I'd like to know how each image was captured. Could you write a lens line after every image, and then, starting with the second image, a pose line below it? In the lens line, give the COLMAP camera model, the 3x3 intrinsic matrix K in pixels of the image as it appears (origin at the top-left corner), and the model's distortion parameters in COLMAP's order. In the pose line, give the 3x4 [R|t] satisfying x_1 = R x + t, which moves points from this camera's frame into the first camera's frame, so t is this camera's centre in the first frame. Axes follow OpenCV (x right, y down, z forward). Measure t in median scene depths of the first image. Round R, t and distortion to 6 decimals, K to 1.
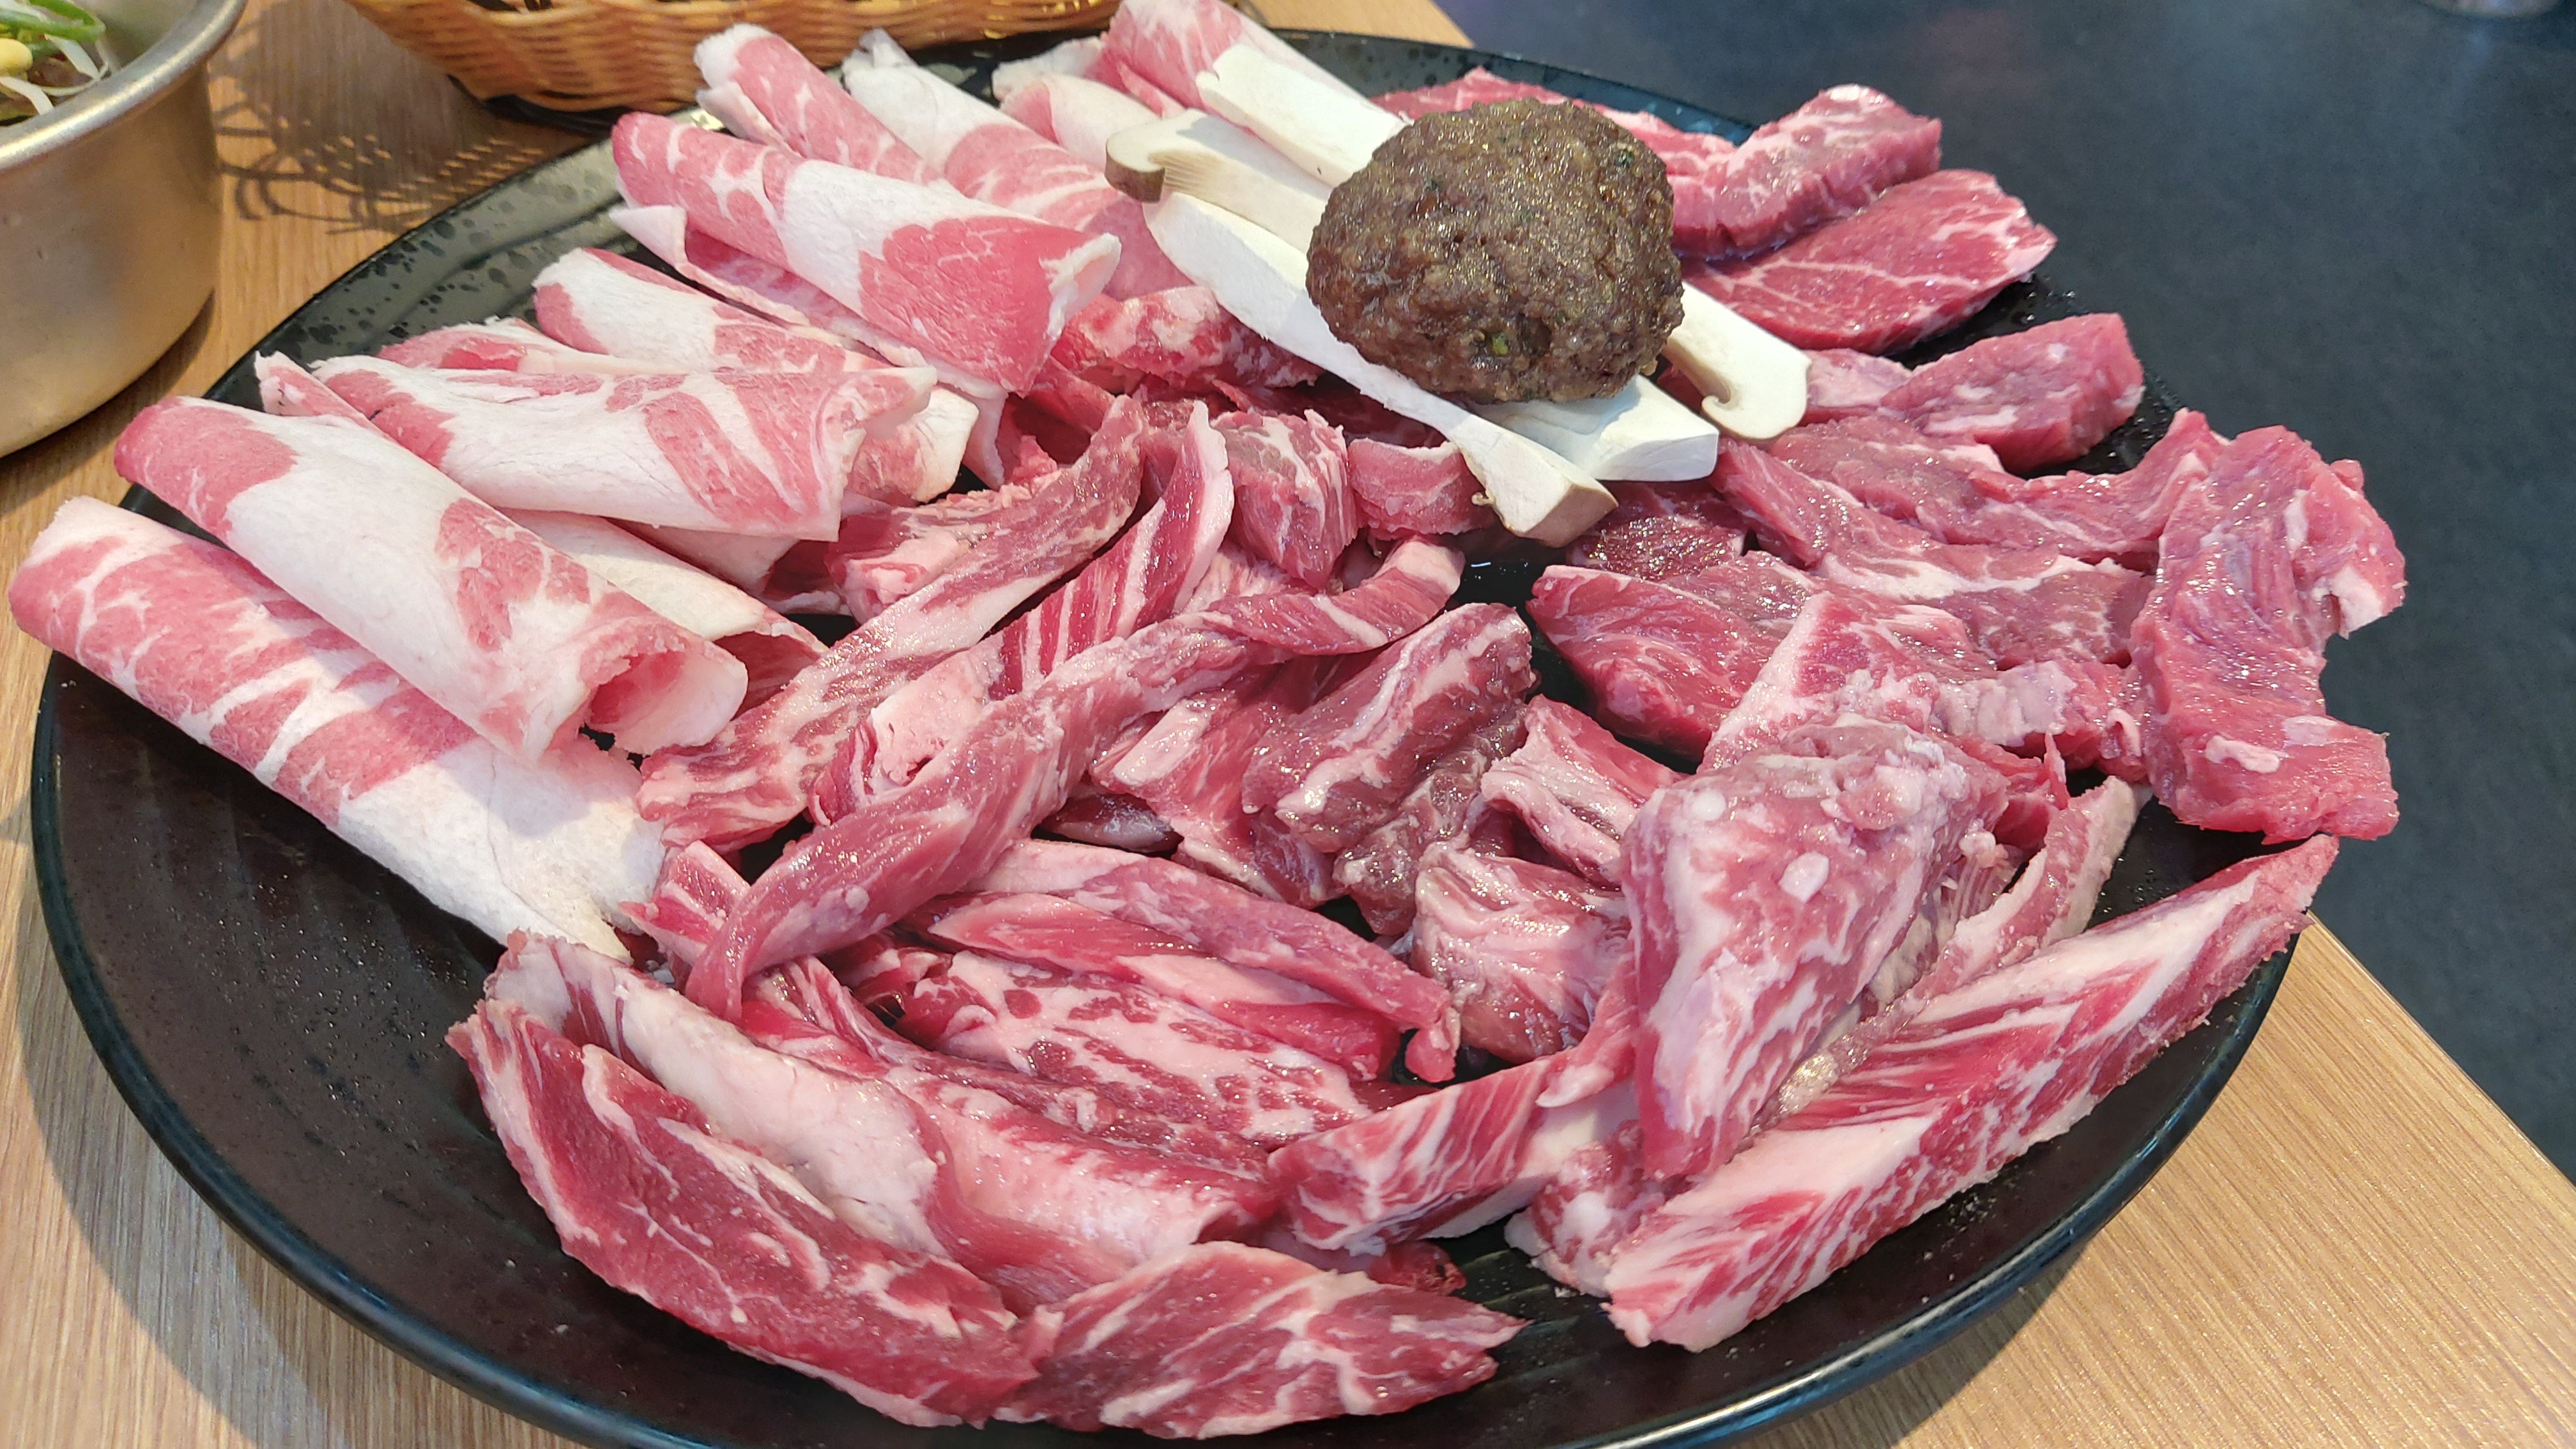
lens RADIAL K [[1888.2, 0, 1288.0], [0, 1888.2, 724.5], [0, 0, 1]] dist [0.006125, -0.007371]
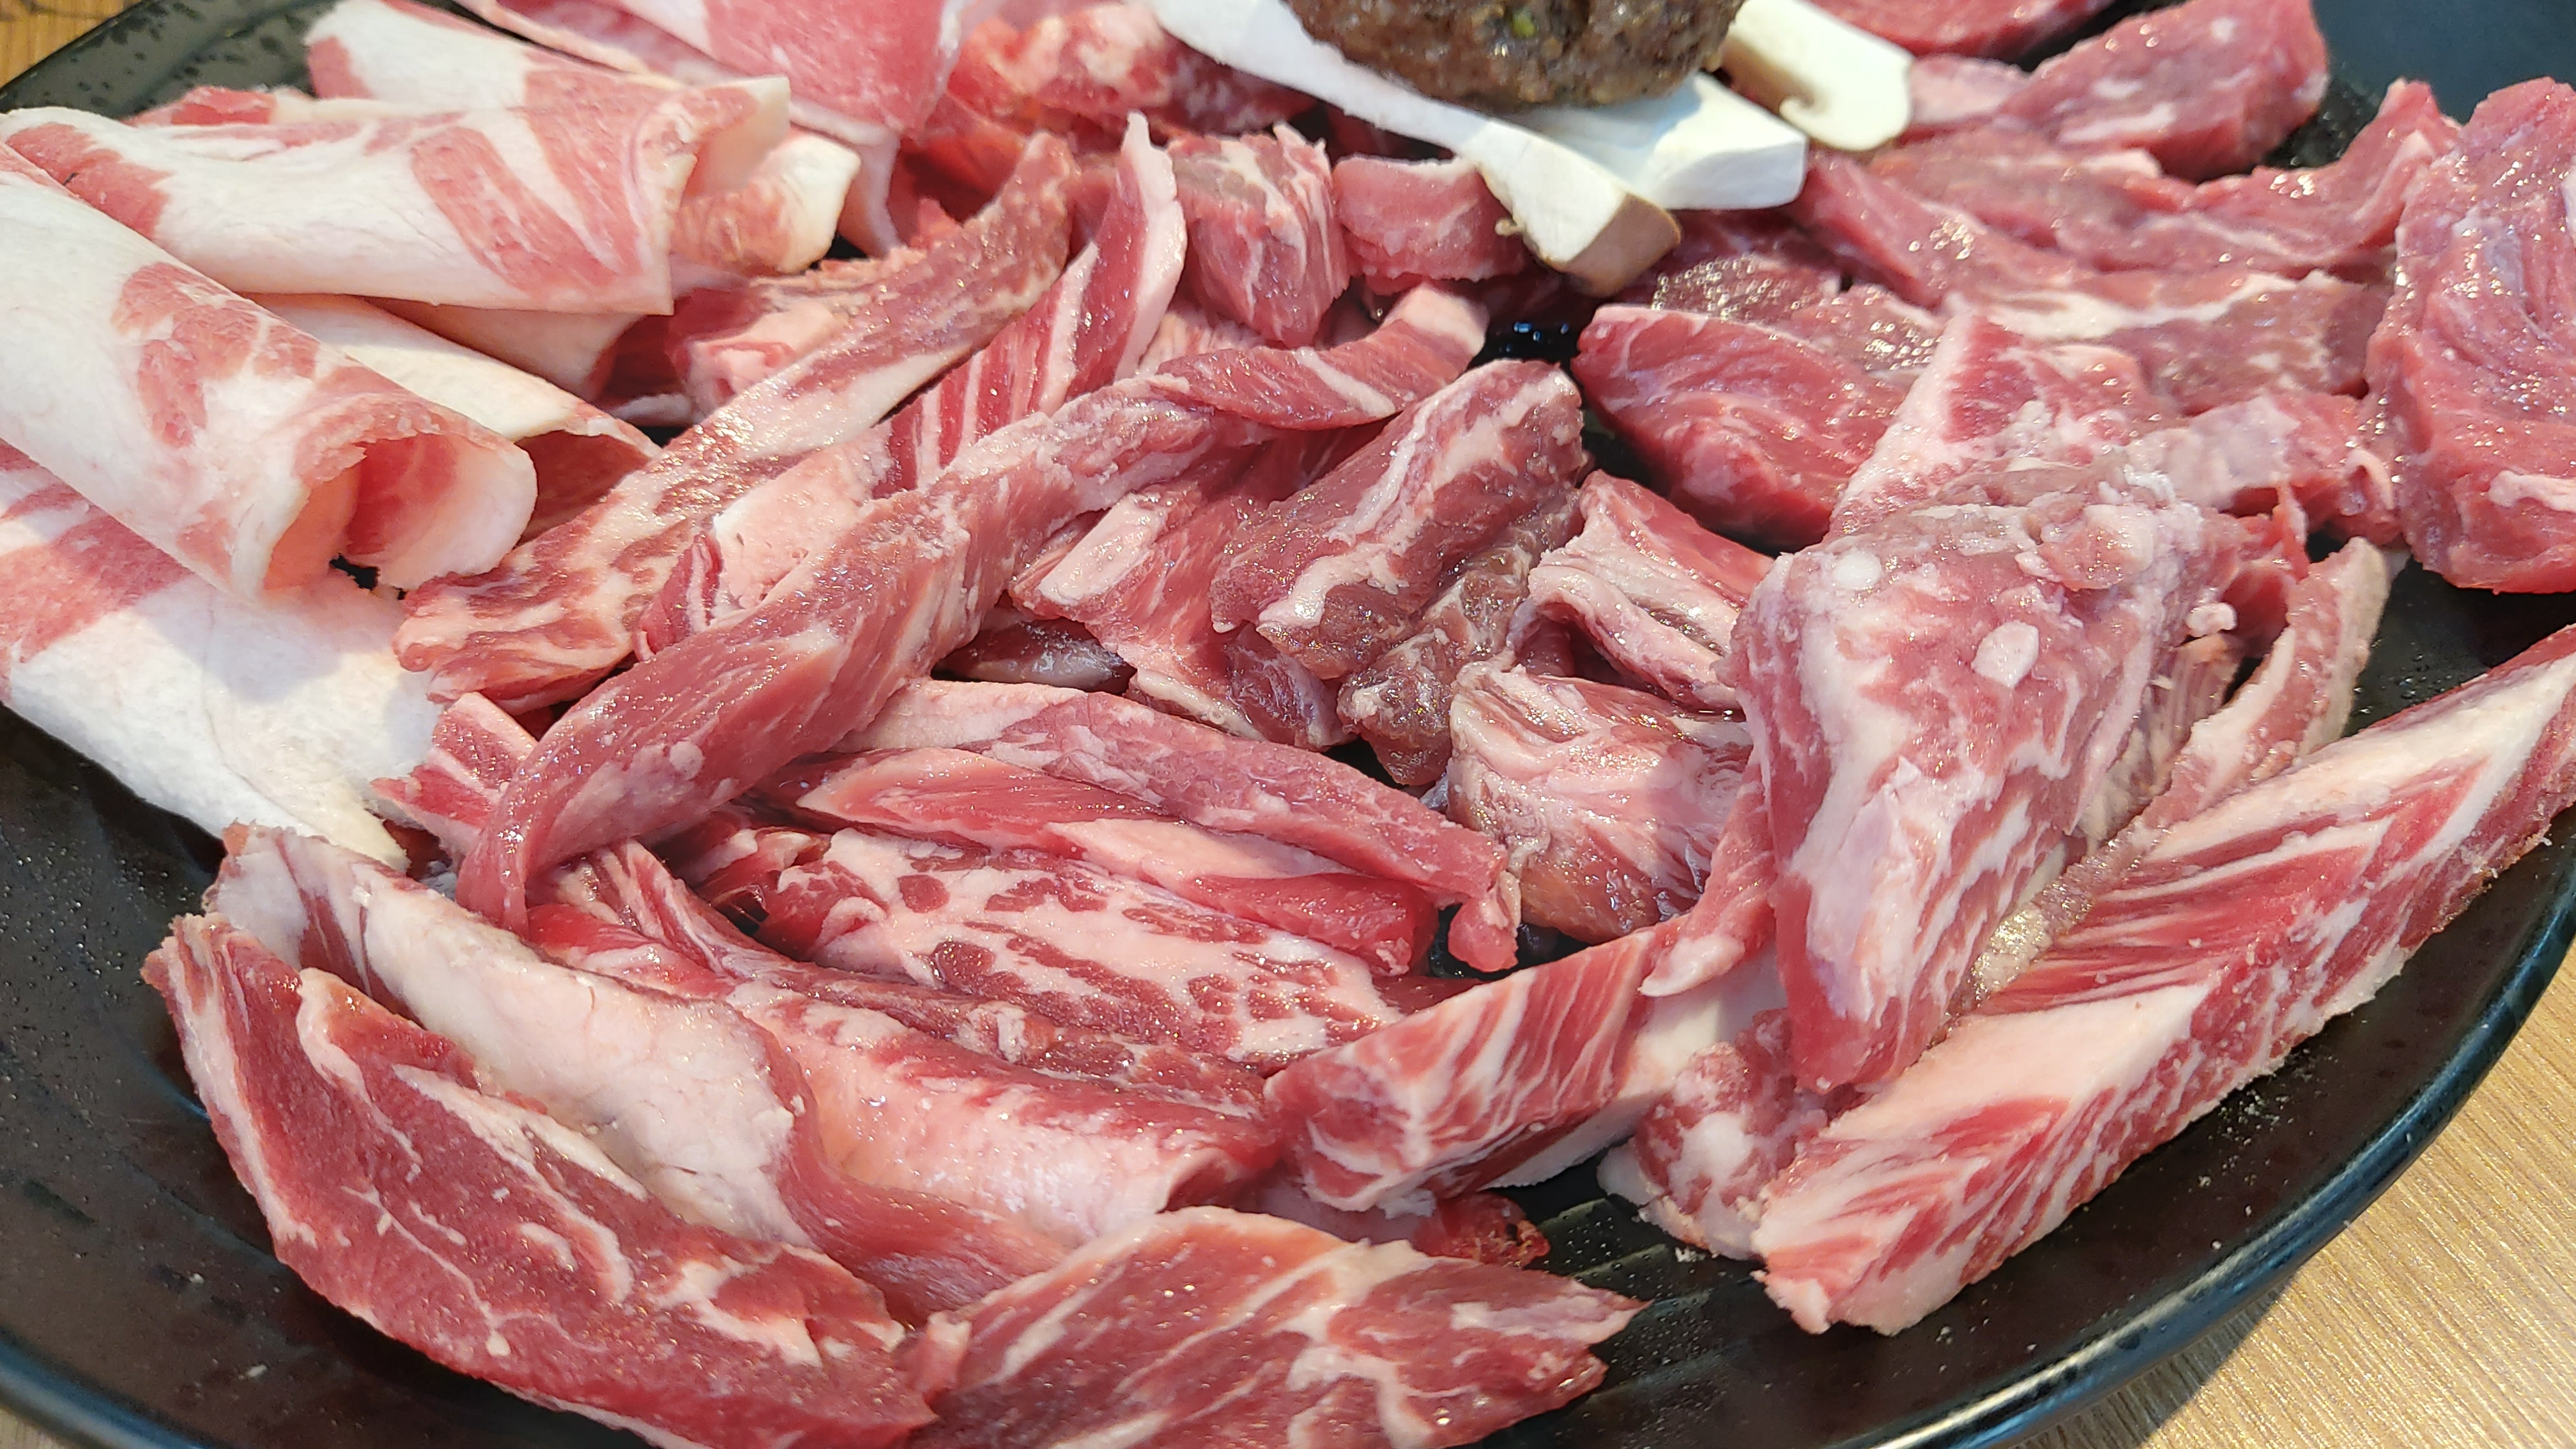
lens RADIAL K [[1847.8, 0, 1279.4], [0, 1847.8, 721.9], [0, 0, 1]] dist [-0.011847, -0.006915]
pose [[0.999004, -0.044469, -0.003727, 0.003626], [0.044549, 0.998686, 0.025331, 0.069563], [0.002596, -0.025472, 0.999672, 0.284908]]
